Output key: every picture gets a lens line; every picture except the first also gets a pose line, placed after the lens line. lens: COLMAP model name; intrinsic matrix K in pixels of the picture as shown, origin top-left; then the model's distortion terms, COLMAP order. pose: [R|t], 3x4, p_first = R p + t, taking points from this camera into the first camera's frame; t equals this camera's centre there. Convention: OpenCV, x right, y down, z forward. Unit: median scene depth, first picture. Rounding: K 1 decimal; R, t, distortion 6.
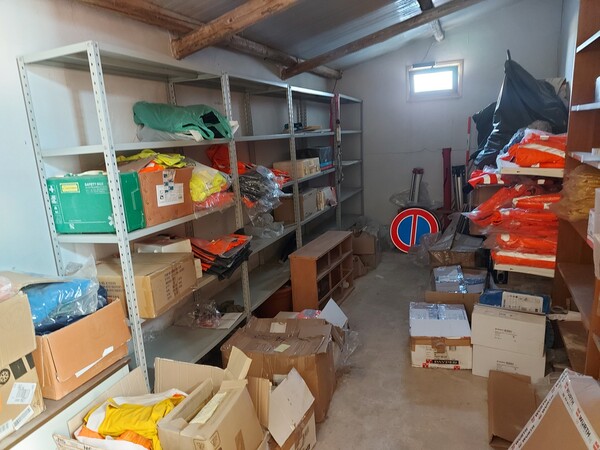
lens RADIAL K [[439.1, 0, 300.0], [0, 439.1, 225.0], [0, 0, 1]] dist [0.030030, -0.000140]
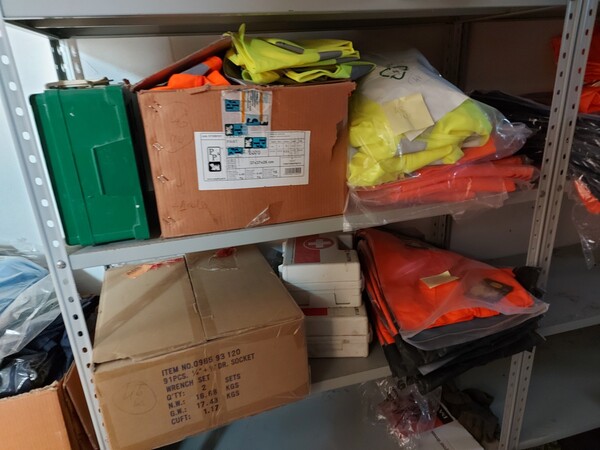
lens RADIAL K [[420.1, 0, 299.8], [0, 420.1, 236.6], [0, 0, 1]] dist [0.151108, 0.000053]
pose [[0.603791, 0.319226, -0.730432, 0.004005], [-0.147584, 0.945238, 0.291108, -0.116808], [0.783361, -0.067969, 0.617839, 0.807706]]
